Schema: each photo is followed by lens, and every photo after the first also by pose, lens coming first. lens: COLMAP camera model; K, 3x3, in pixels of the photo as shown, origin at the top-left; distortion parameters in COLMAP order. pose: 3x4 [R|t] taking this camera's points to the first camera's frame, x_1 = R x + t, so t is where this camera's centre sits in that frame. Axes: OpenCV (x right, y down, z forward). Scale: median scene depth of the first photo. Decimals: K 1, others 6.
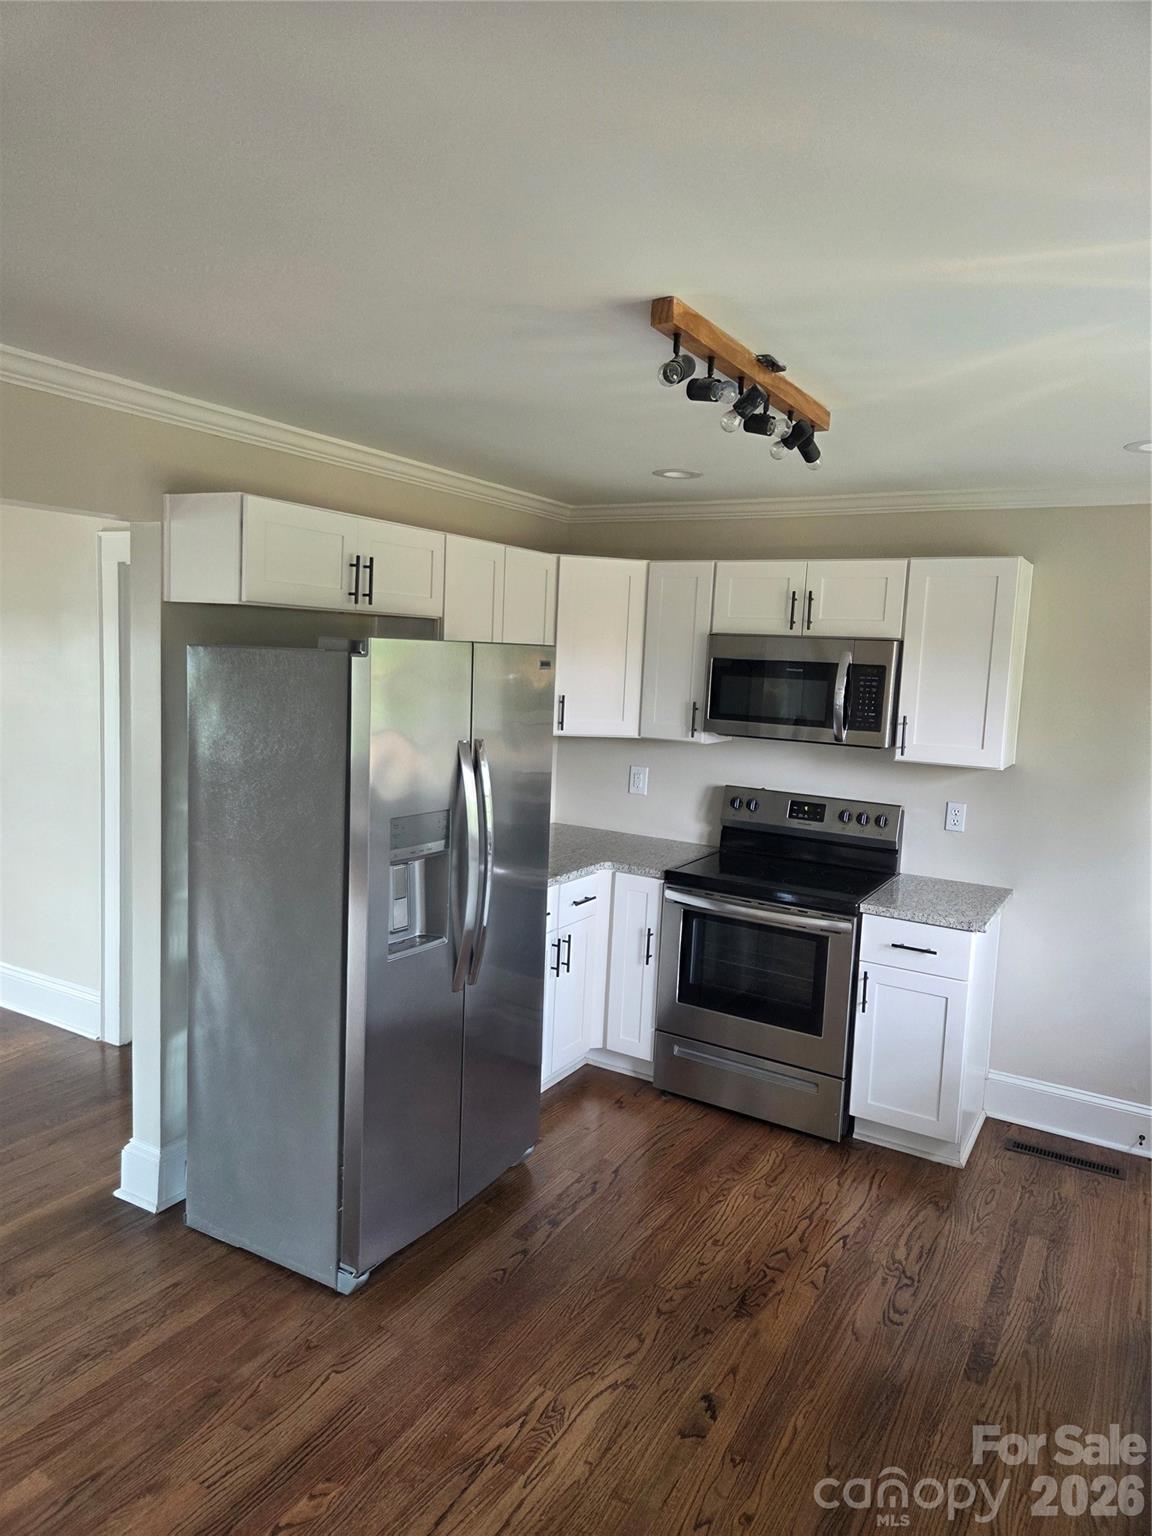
lens RADIAL K [[1020.5, 0, 576.0], [0, 1020.5, 768.0], [0, 0, 1]] dist [0.073669, -0.068807]
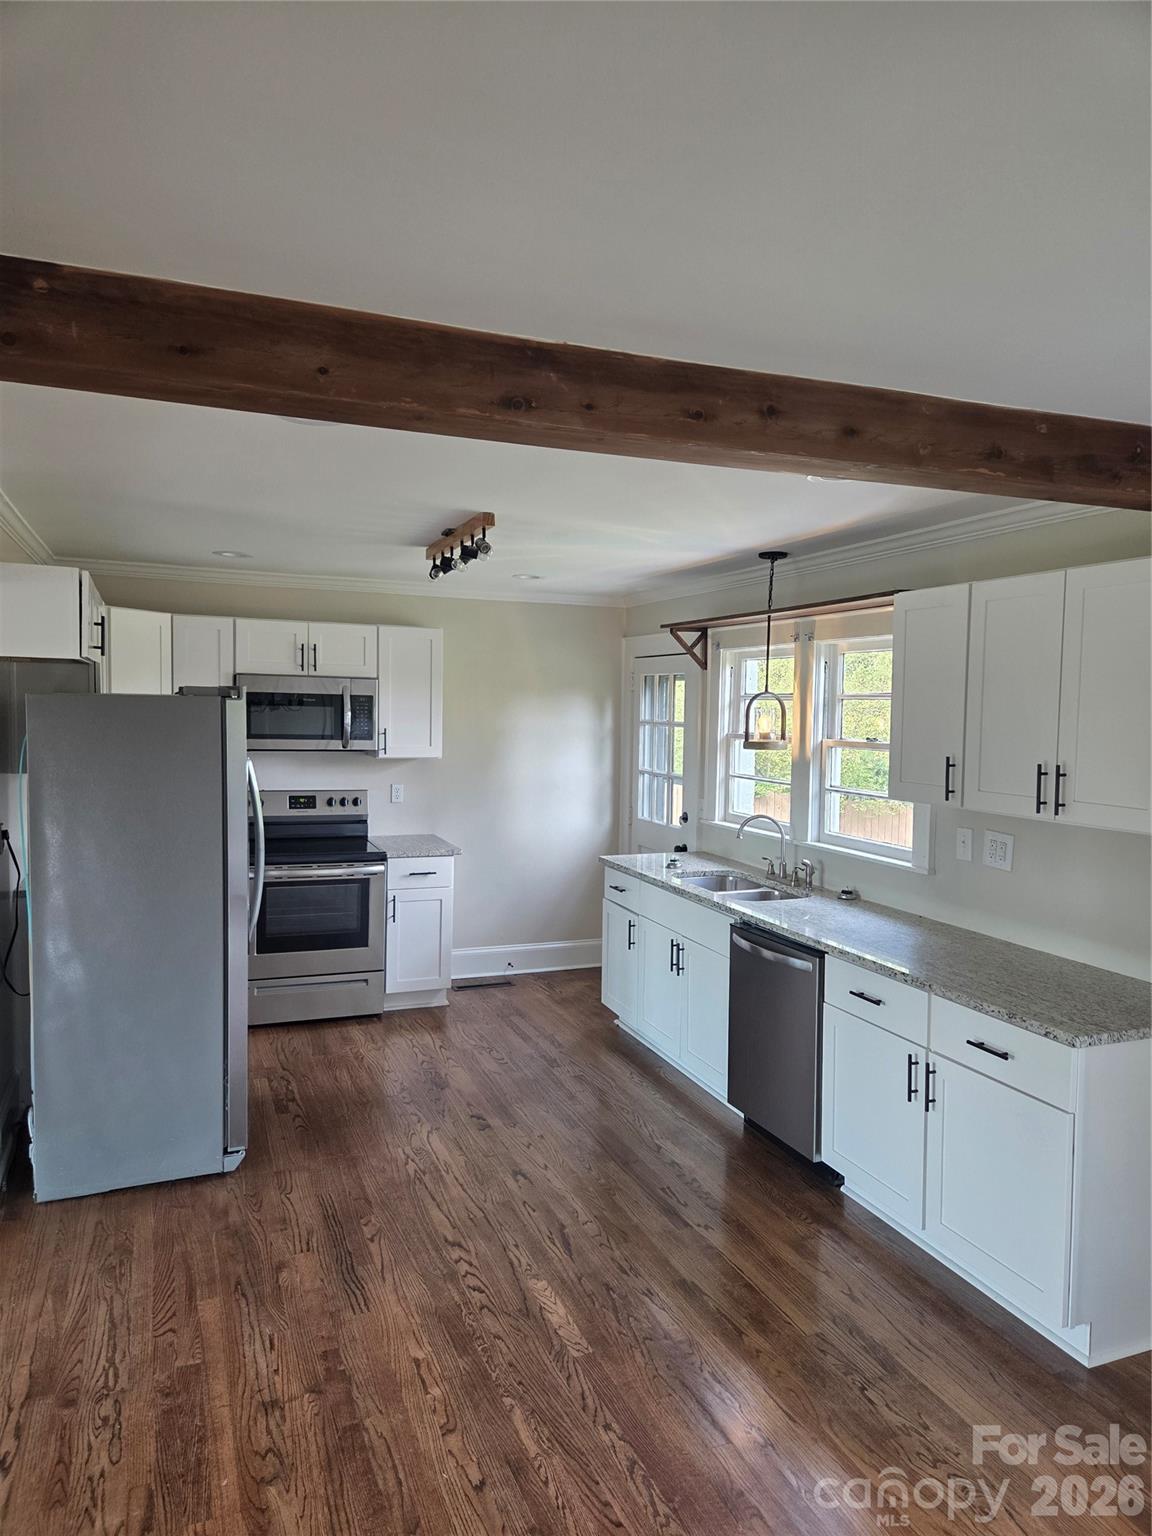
lens RADIAL K [[1028.0, 0, 573.6], [0, 1028.0, 777.7], [0, 0, 1]] dist [0.078625, -0.069720]
pose [[0.607927, -0.086079, 0.789313, -0.736841], [0.093737, 0.994935, 0.036307, -0.007812], [-0.788440, 0.051916, 0.612917, -0.159594]]
